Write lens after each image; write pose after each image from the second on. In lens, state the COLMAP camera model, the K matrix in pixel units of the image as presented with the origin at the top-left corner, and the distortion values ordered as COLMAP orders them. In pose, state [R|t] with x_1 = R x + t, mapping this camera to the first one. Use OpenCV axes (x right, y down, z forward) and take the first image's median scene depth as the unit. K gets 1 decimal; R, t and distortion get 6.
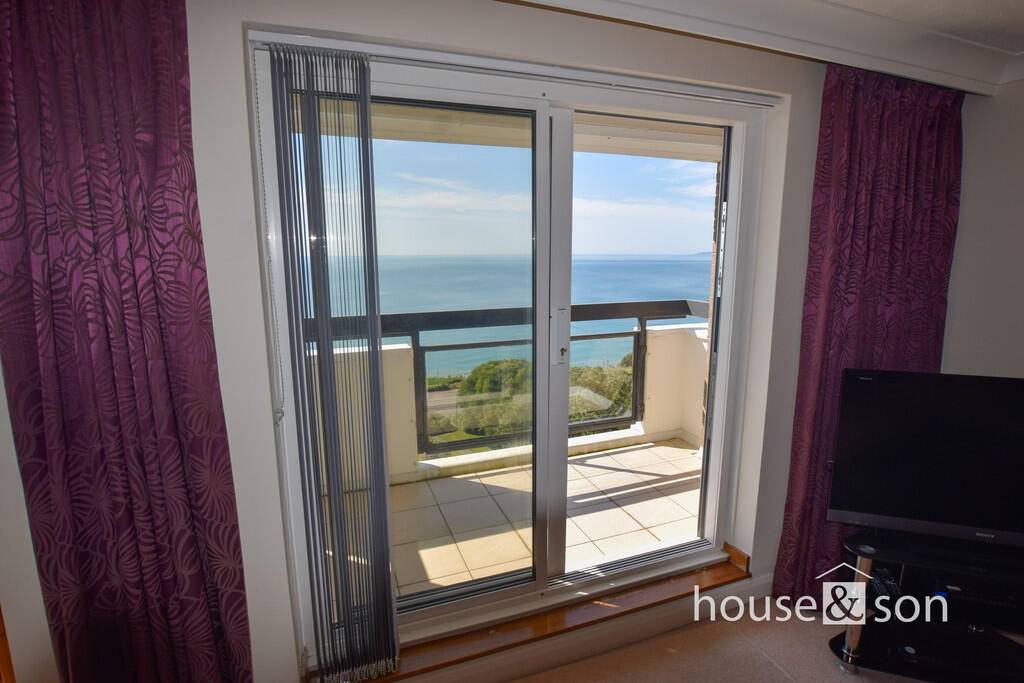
lens RADIAL K [[500.5, 0, 512.0], [0, 500.5, 341.5], [0, 0, 1]] dist [-0.030798, 0.000177]
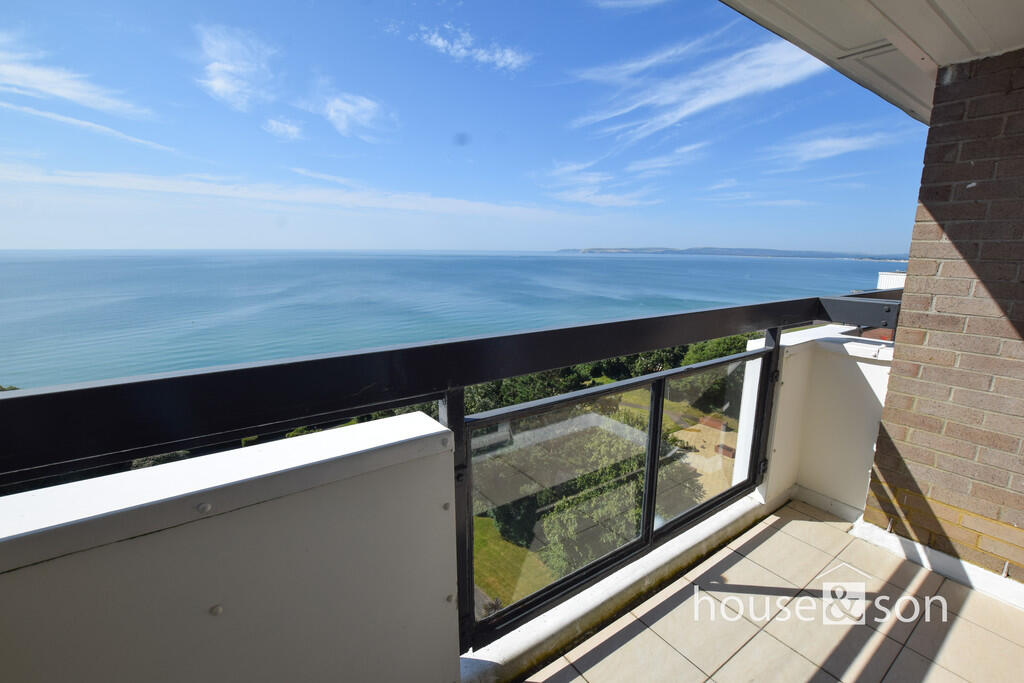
lens RADIAL K [[456.7, 0, 512.0], [0, 456.7, 341.5], [0, 0, 1]] dist [-0.024778, 0.000304]
pose [[0.969278, -0.037404, 0.243106, -0.198585], [0.031462, 0.999105, 0.028277, -0.055745], [-0.243946, -0.019760, 0.969587, 0.528767]]
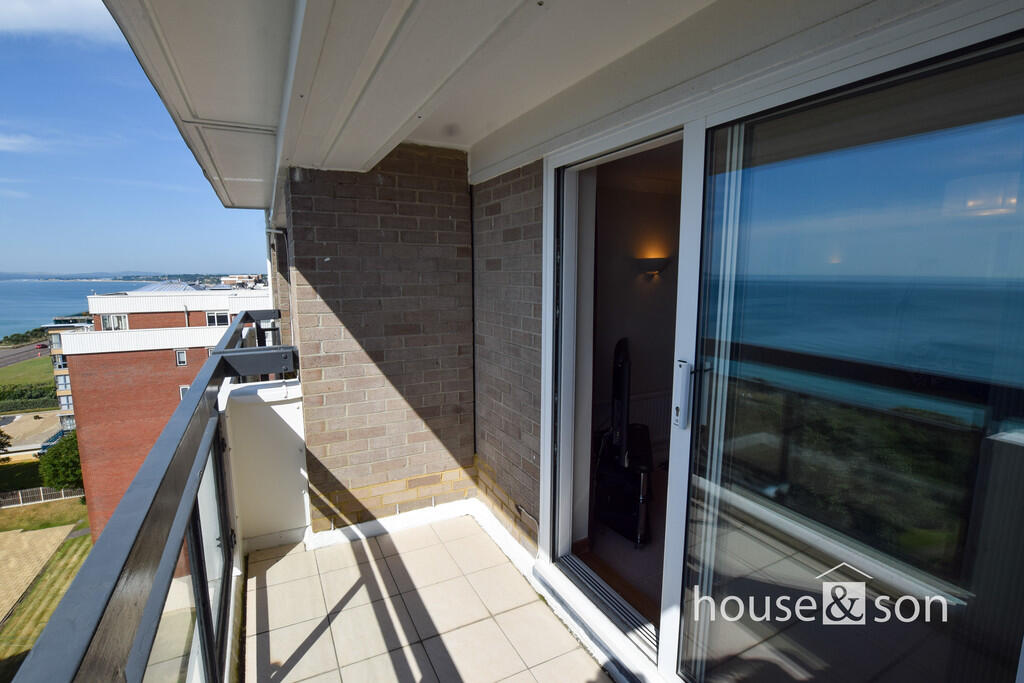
lens RADIAL K [[474.9, 0, 512.0], [0, 474.9, 341.5], [0, 0, 1]] dist [-0.031186, 0.005589]
pose [[-0.111178, -0.136259, 0.984415, -0.324301], [0.170581, 0.973238, 0.153977, -0.136071], [-0.979051, 0.185042, -0.084960, 0.685277]]
